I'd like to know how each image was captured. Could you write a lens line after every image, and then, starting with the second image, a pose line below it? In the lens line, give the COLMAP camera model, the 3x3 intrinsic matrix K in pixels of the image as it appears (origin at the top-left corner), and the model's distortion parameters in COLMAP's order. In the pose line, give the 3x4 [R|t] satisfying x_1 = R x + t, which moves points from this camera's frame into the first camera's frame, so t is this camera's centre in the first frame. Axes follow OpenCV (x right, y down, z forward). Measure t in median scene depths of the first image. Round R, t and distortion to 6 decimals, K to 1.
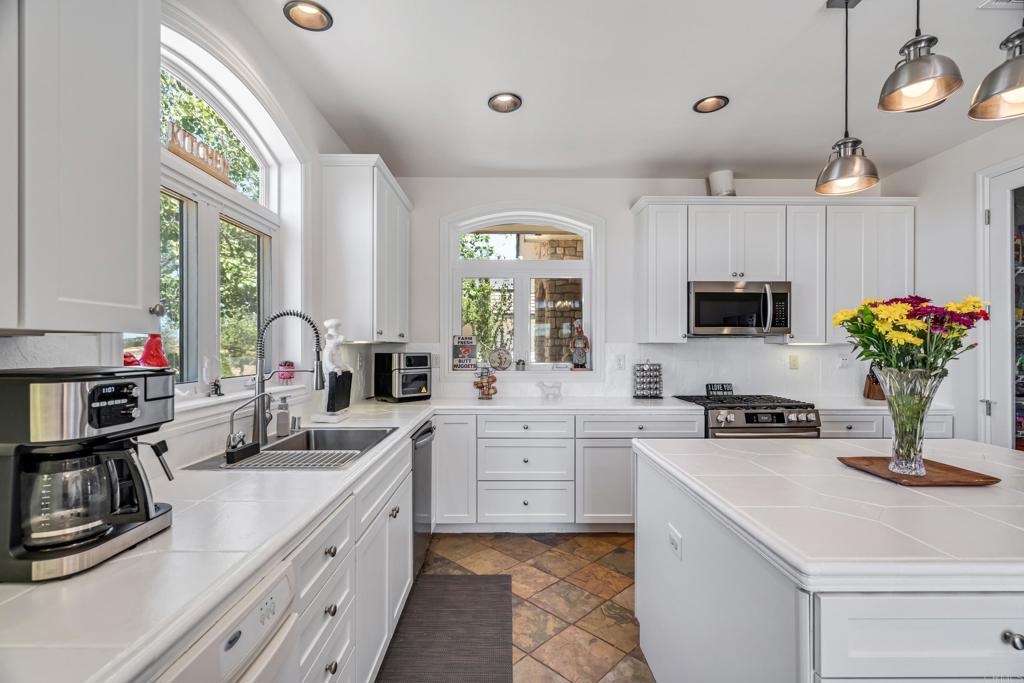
lens RADIAL K [[467.4, 0, 509.4], [0, 467.4, 344.6], [0, 0, 1]] dist [0.003050, -0.000661]
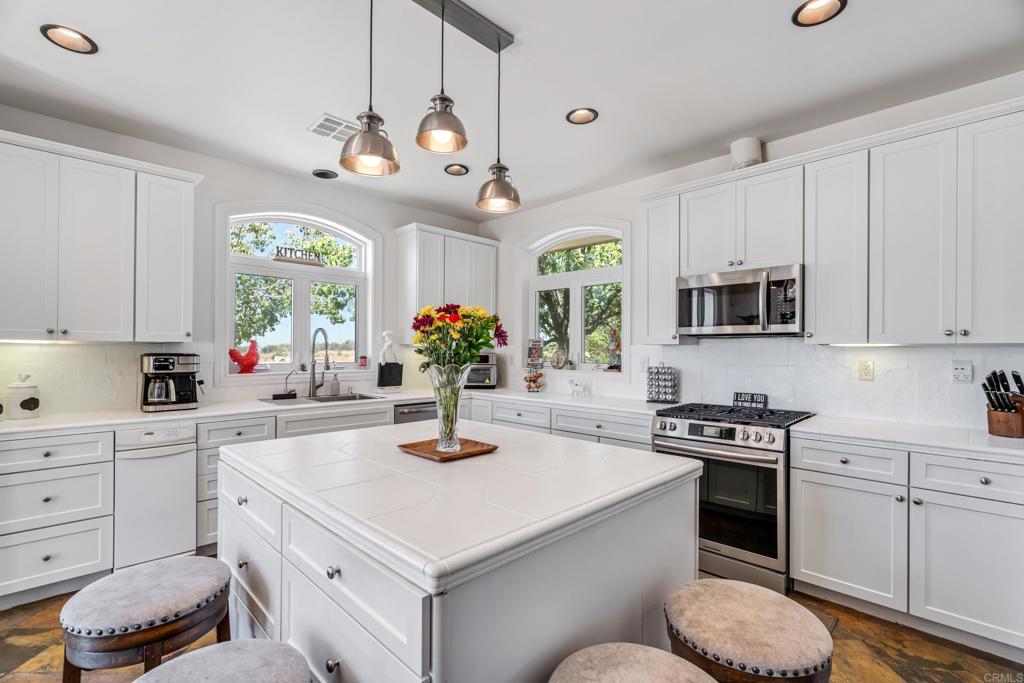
lens RADIAL K [[467.4, 0, 504.5], [0, 467.4, 343.3], [0, 0, 1]] dist [0.003050, -0.000661]
pose [[0.687913, -0.007690, -0.725752, 0.853537], [-0.000114, 0.999943, -0.010703, 0.004436], [0.725793, 0.007445, 0.687873, 0.125270]]
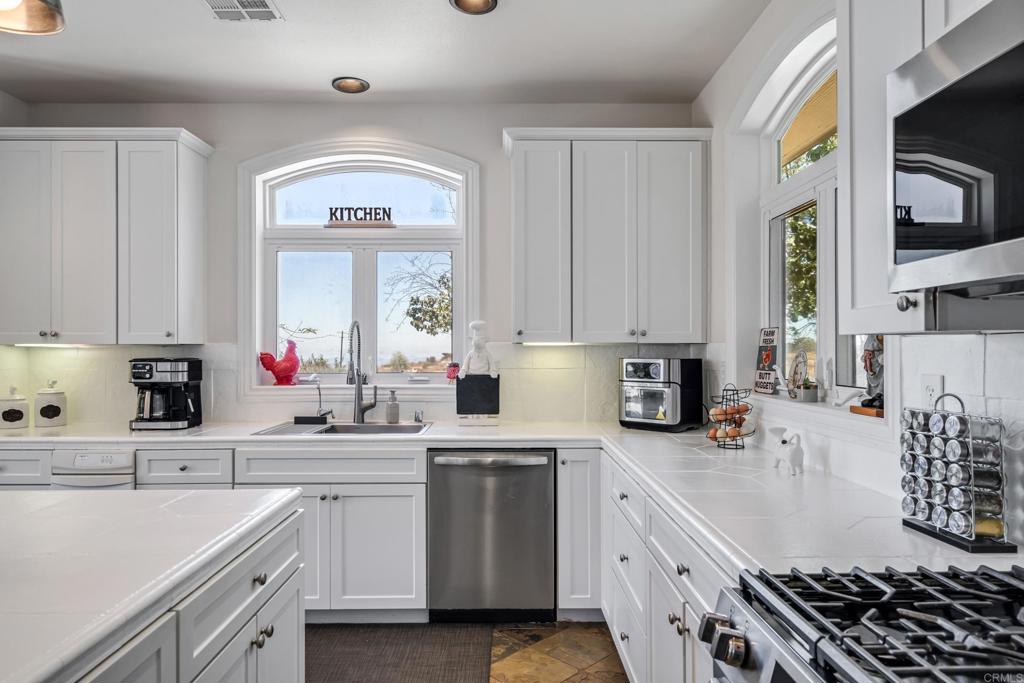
lens RADIAL K [[636.9, 0, 517.3], [0, 636.9, 346.0], [0, 0, 1]] dist [0.008846, 0.002001]
pose [[-0.009451, -0.008543, -0.999919, 0.742236], [0.005099, 0.999950, -0.008591, 0.006434], [0.999942, -0.005179, -0.009407, 0.846430]]
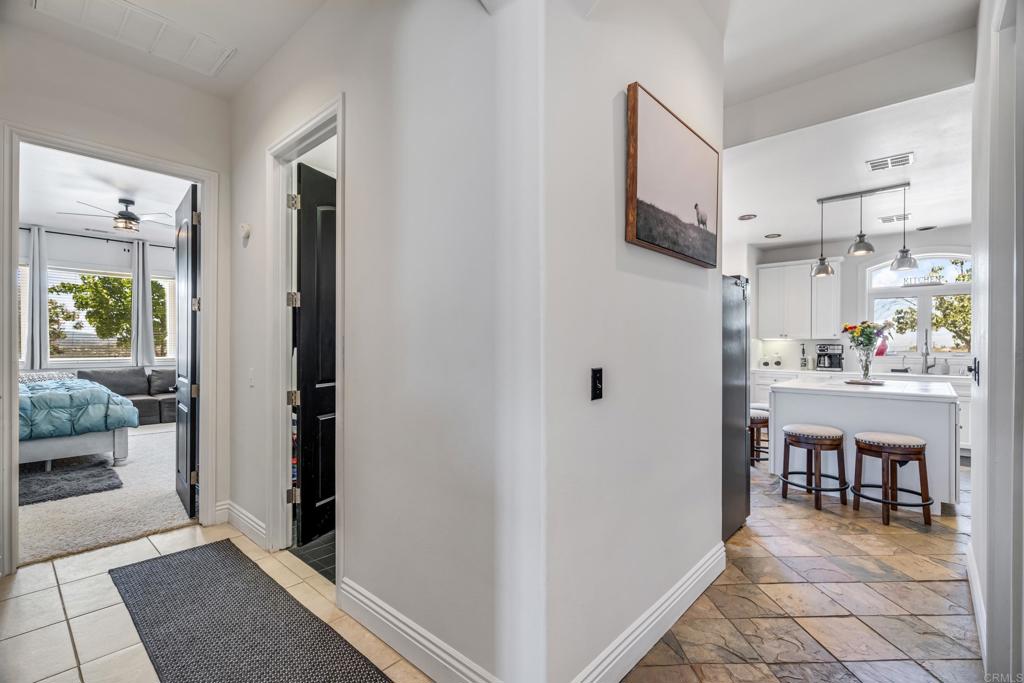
lens RADIAL K [[467.4, 0, 506.0], [0, 467.4, 346.2], [0, 0, 1]] dist [0.003050, -0.000661]
pose [[-0.683172, -0.000969, -0.730257, 2.065771], [-0.002895, 0.999995, 0.001381, 0.023586], [0.730252, 0.003058, -0.683171, 0.627276]]
